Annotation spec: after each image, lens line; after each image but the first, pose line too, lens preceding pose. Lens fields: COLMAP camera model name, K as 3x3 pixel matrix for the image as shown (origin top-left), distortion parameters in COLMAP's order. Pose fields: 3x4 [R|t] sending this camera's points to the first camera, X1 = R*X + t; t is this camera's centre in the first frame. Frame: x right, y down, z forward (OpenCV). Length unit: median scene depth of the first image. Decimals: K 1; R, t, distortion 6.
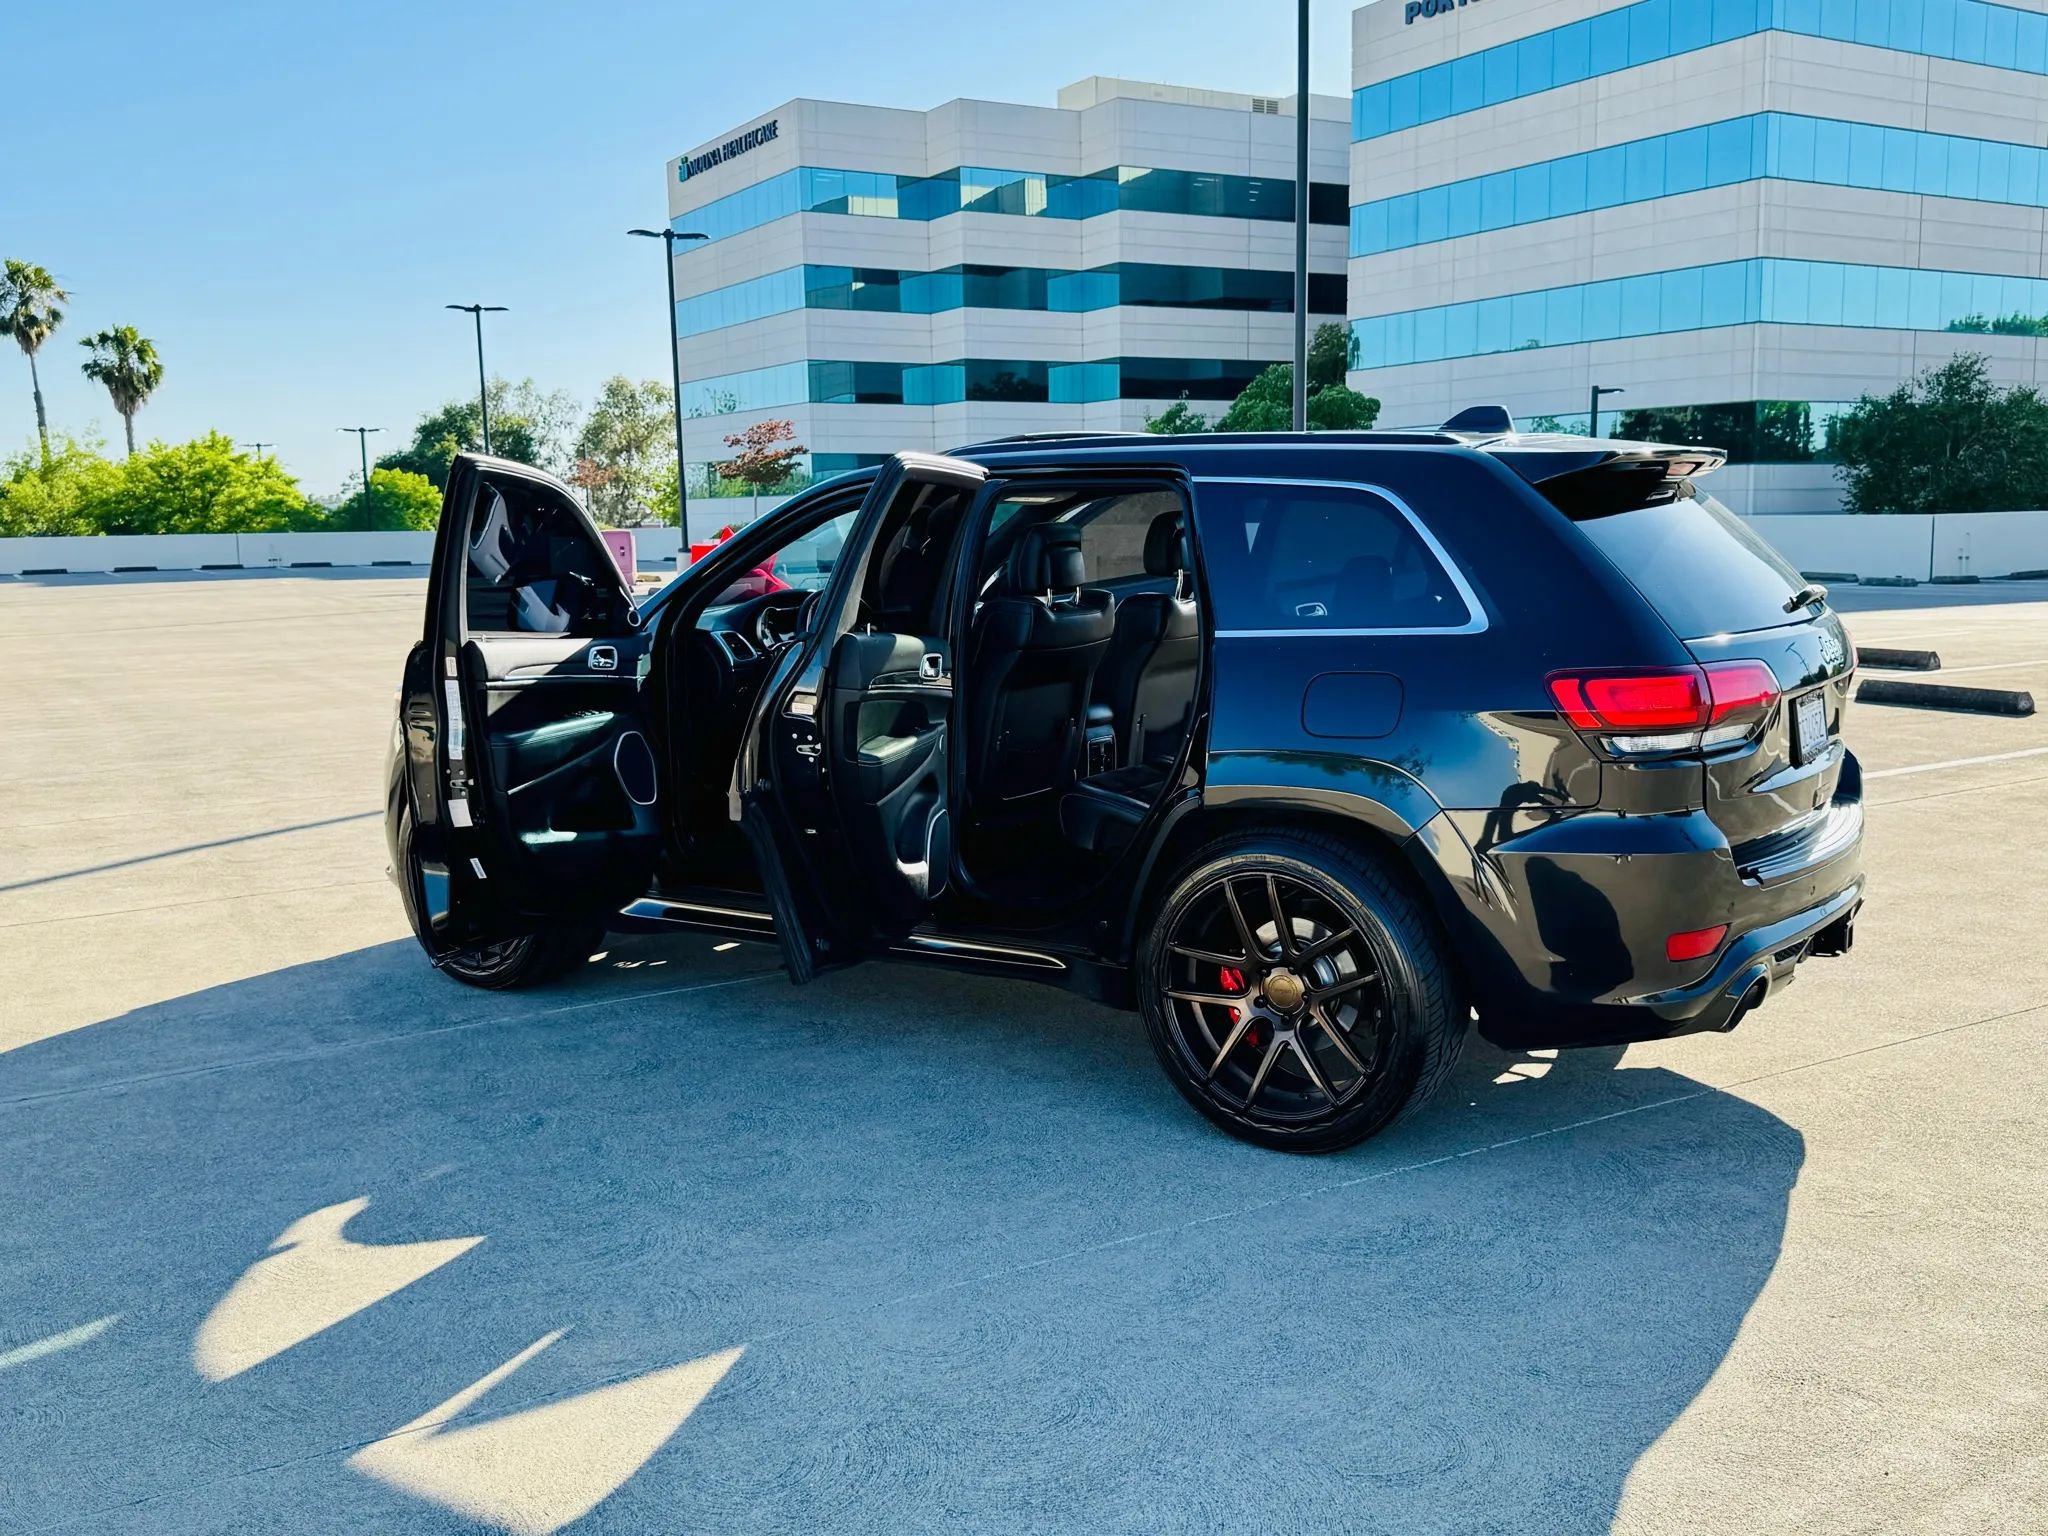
lens RADIAL K [[1871.9, 0, 1011.0], [0, 1871.9, 774.6], [0, 0, 1]] dist [0.027609, 0.000000]
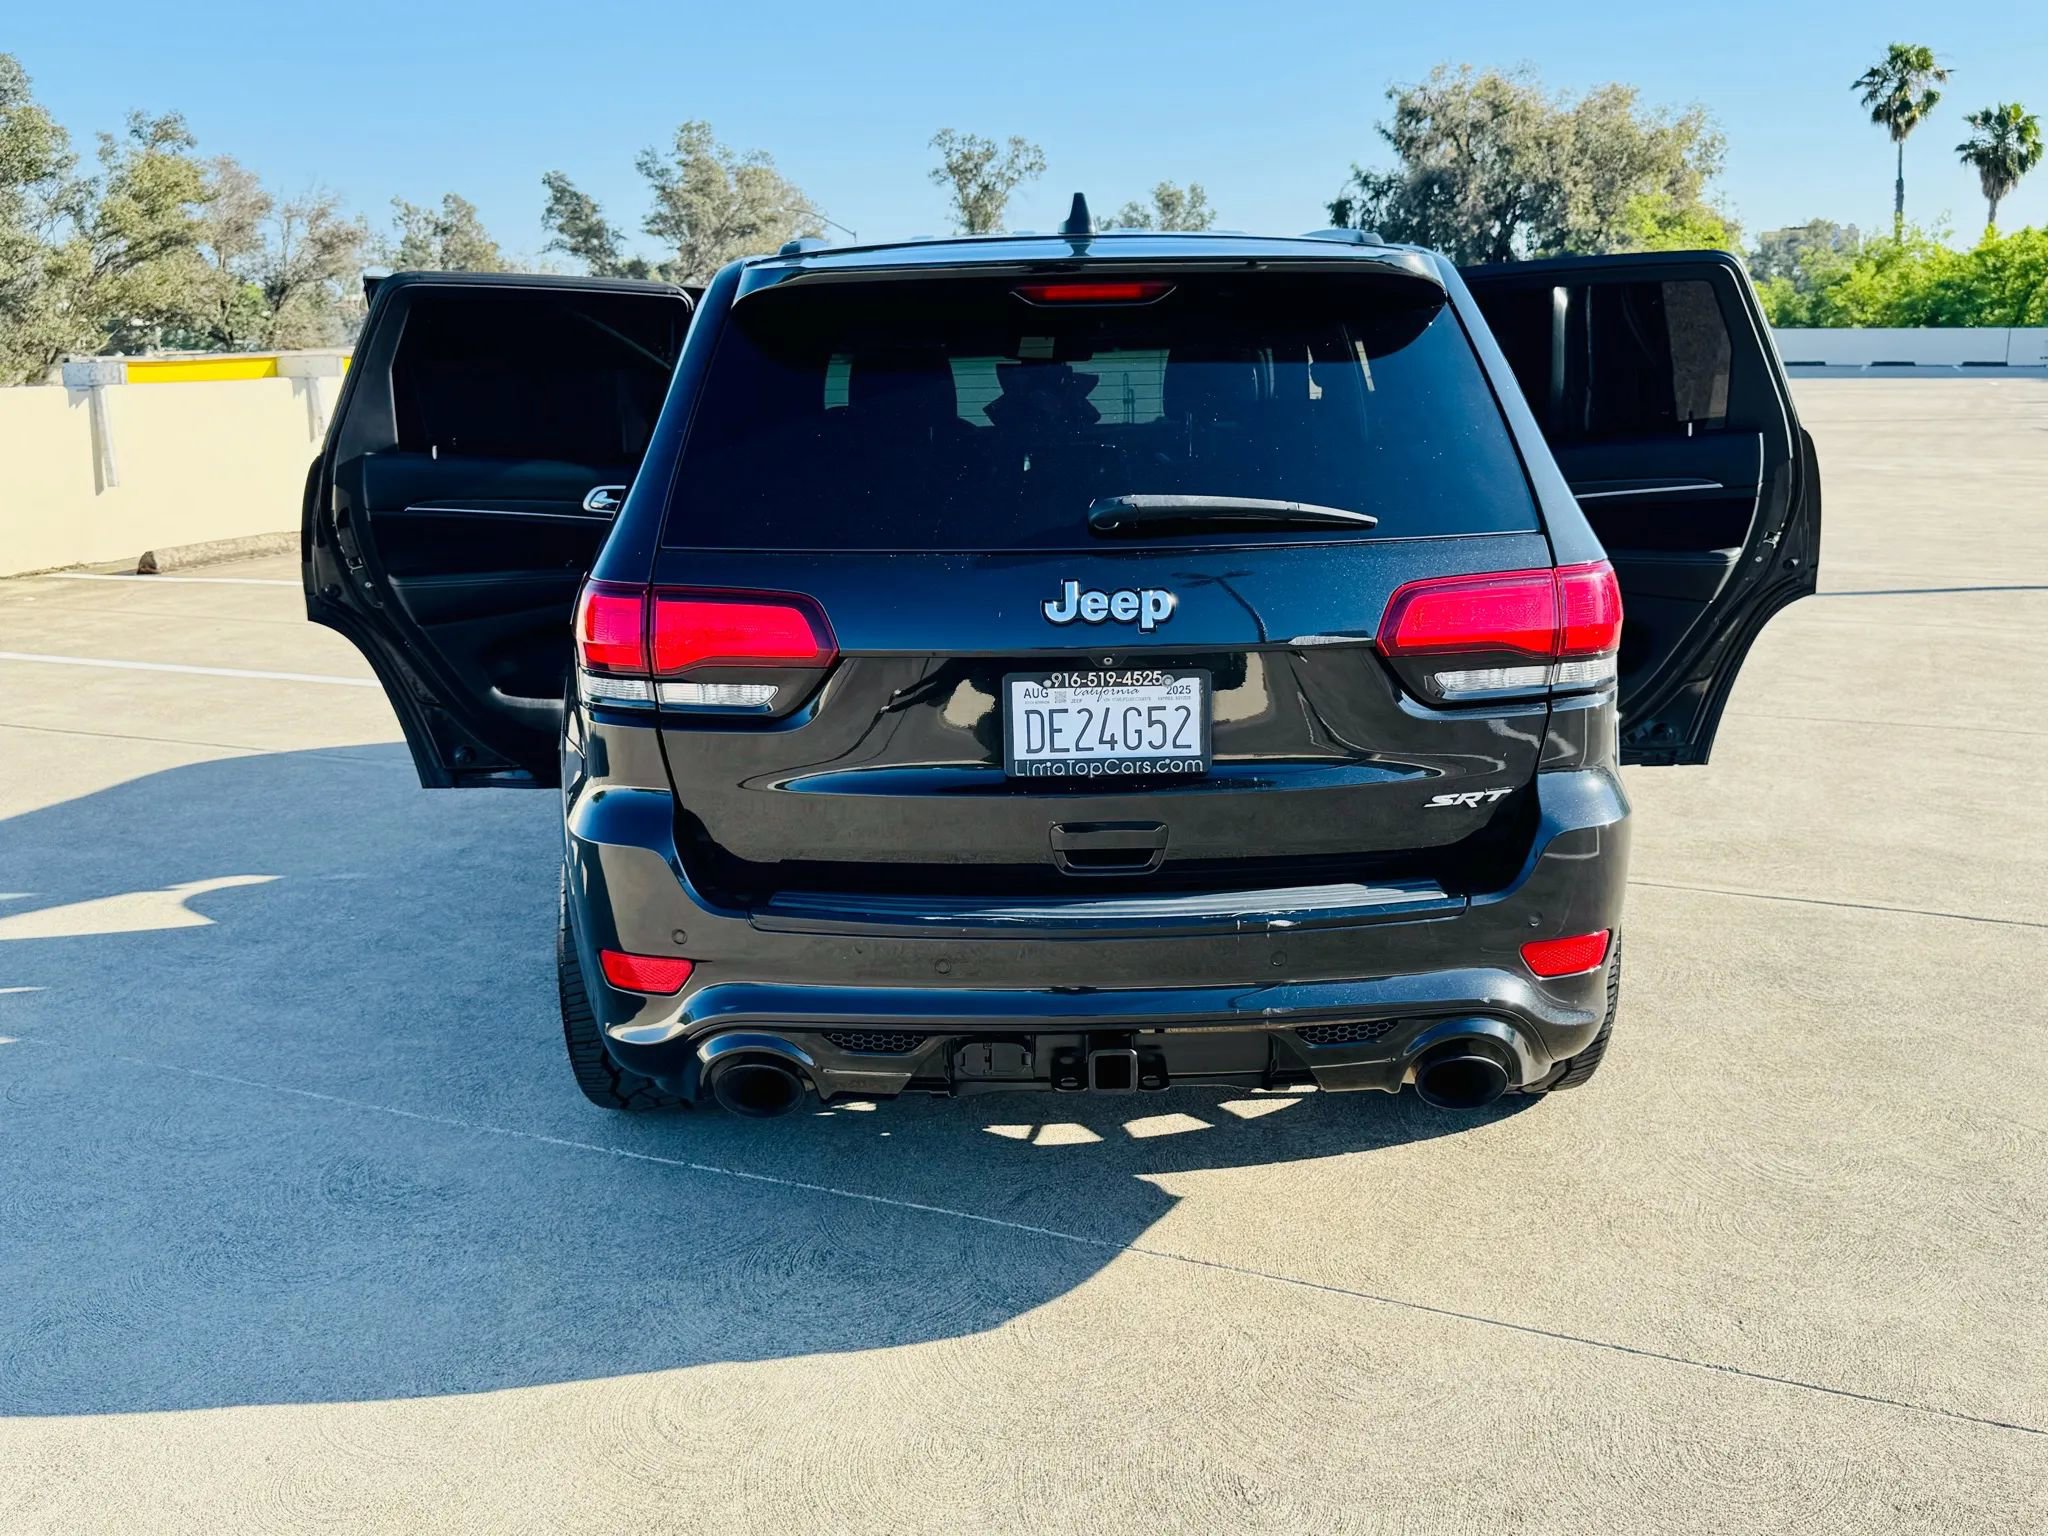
lens RADIAL K [[1871.9, 0, 1024.6], [0, 1871.9, 755.6], [0, 0, 1]] dist [0.027609, 0.000000]
pose [[0.596090, 0.195912, -0.778649, 0.649906], [-0.118818, 0.980621, 0.155769, -0.080228], [0.794077, -0.000335, 0.607817, 0.439652]]
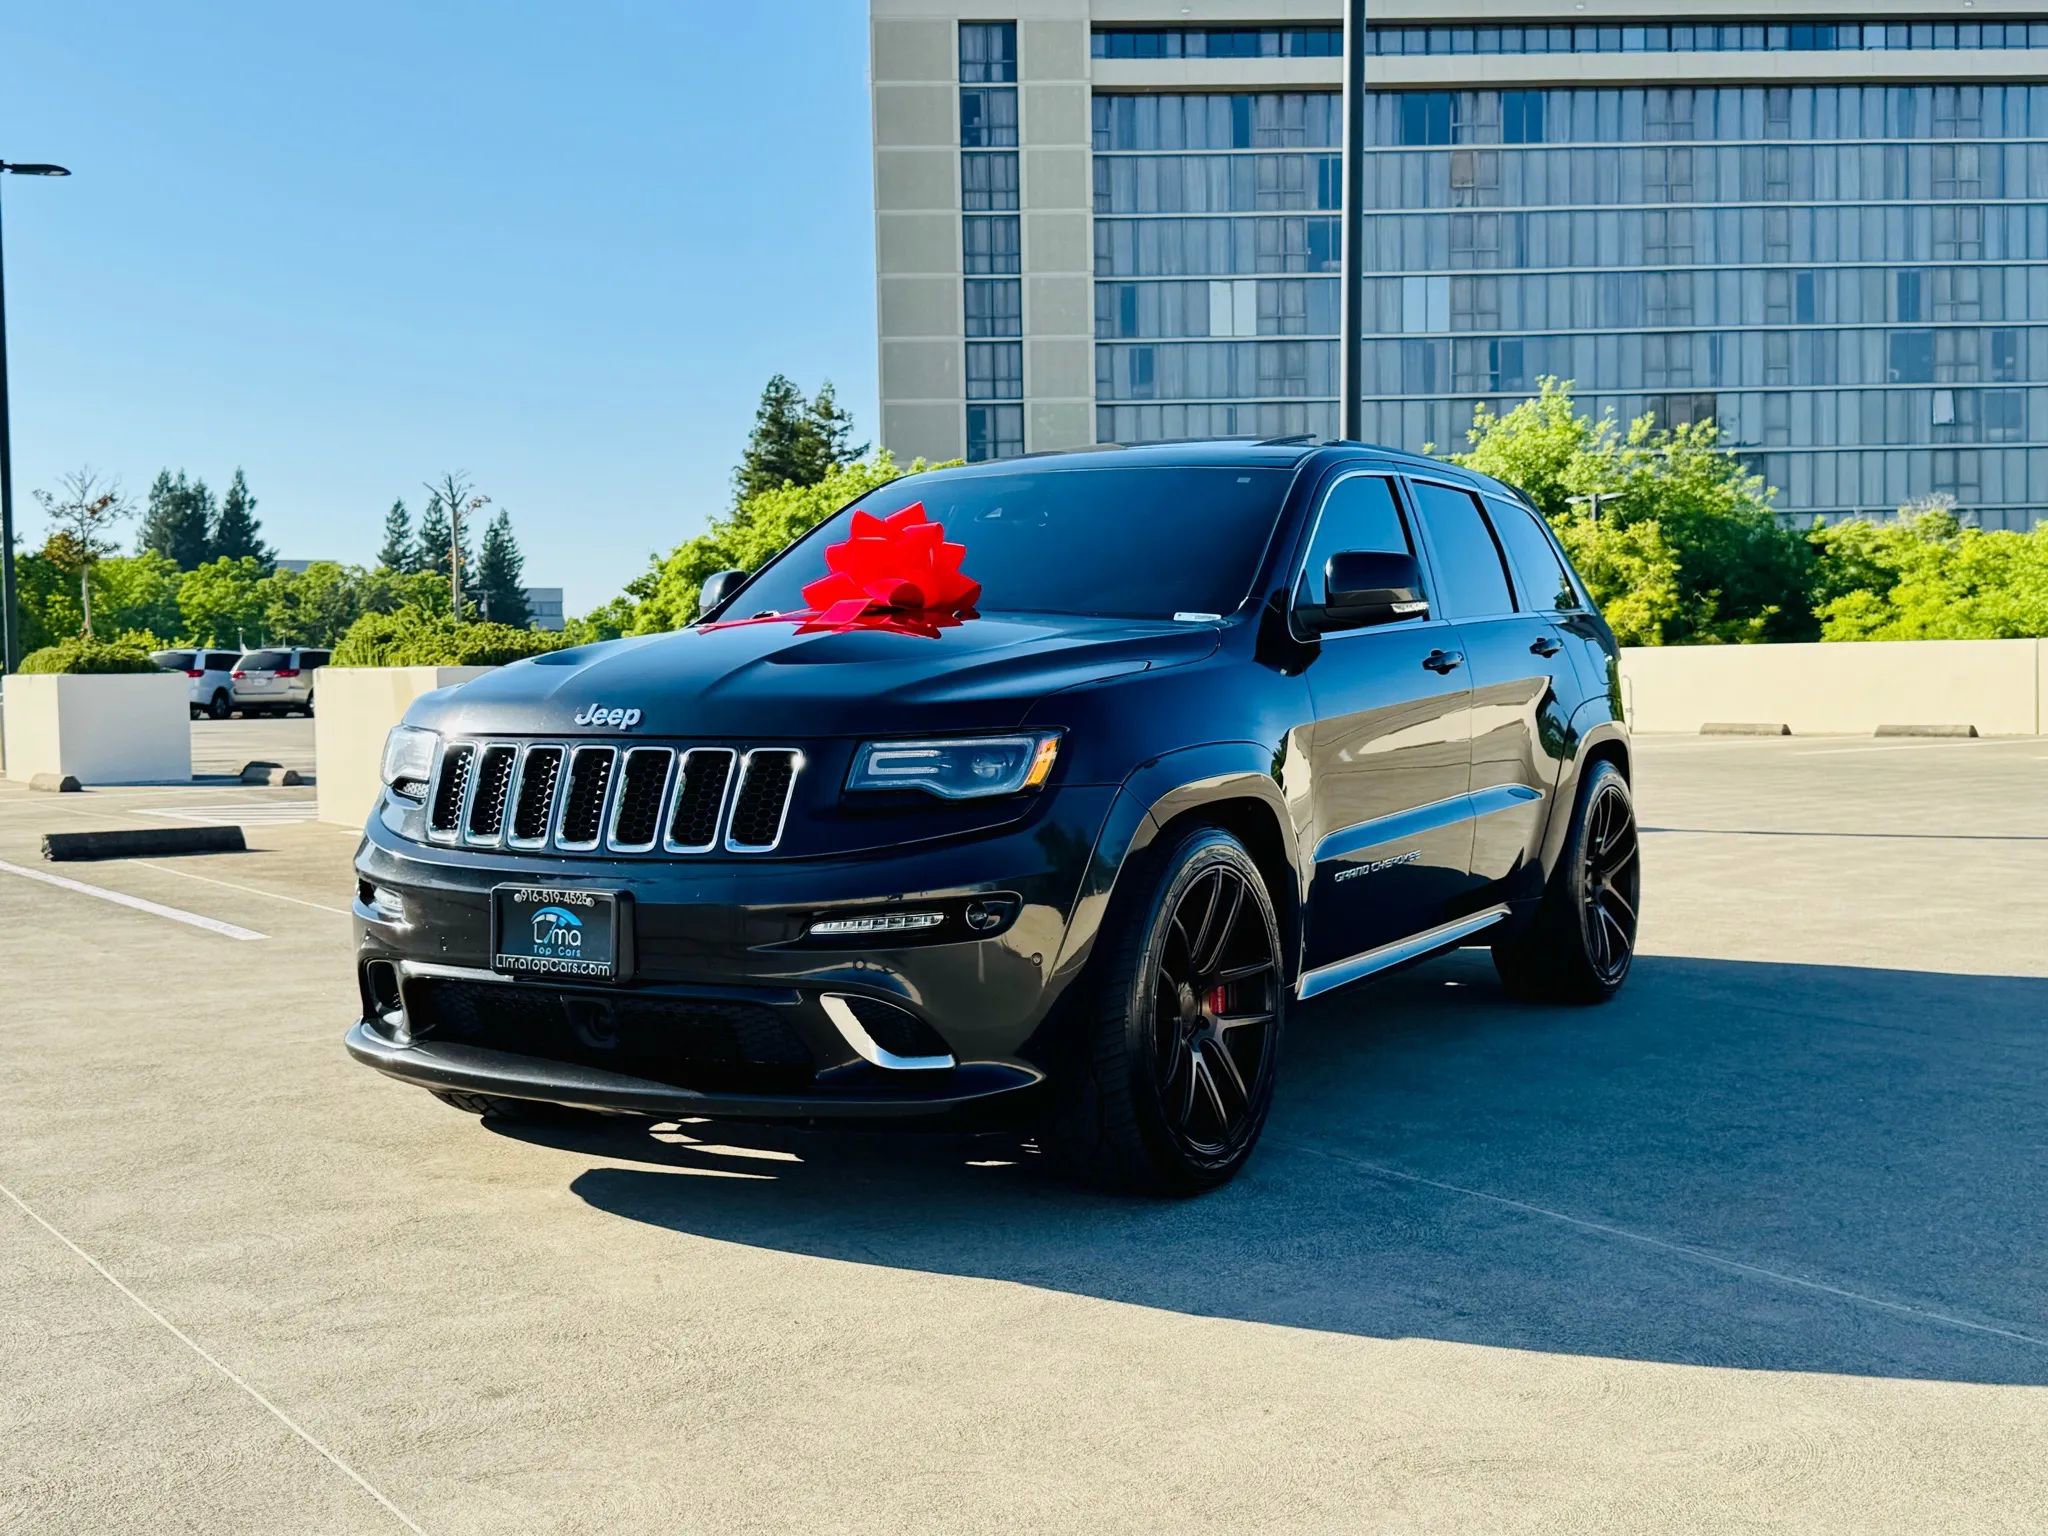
lens RADIAL K [[2306.0, 0, 1024.2], [0, 2306.0, 698.2], [0, 0, 1]] dist [0.072259, 0.000000]
pose [[-0.099448, 0.004779, 0.995031, -1.036317], [0.158692, 0.987265, 0.011118, -0.067194], [-0.982307, 0.159009, -0.098940, 1.093732]]
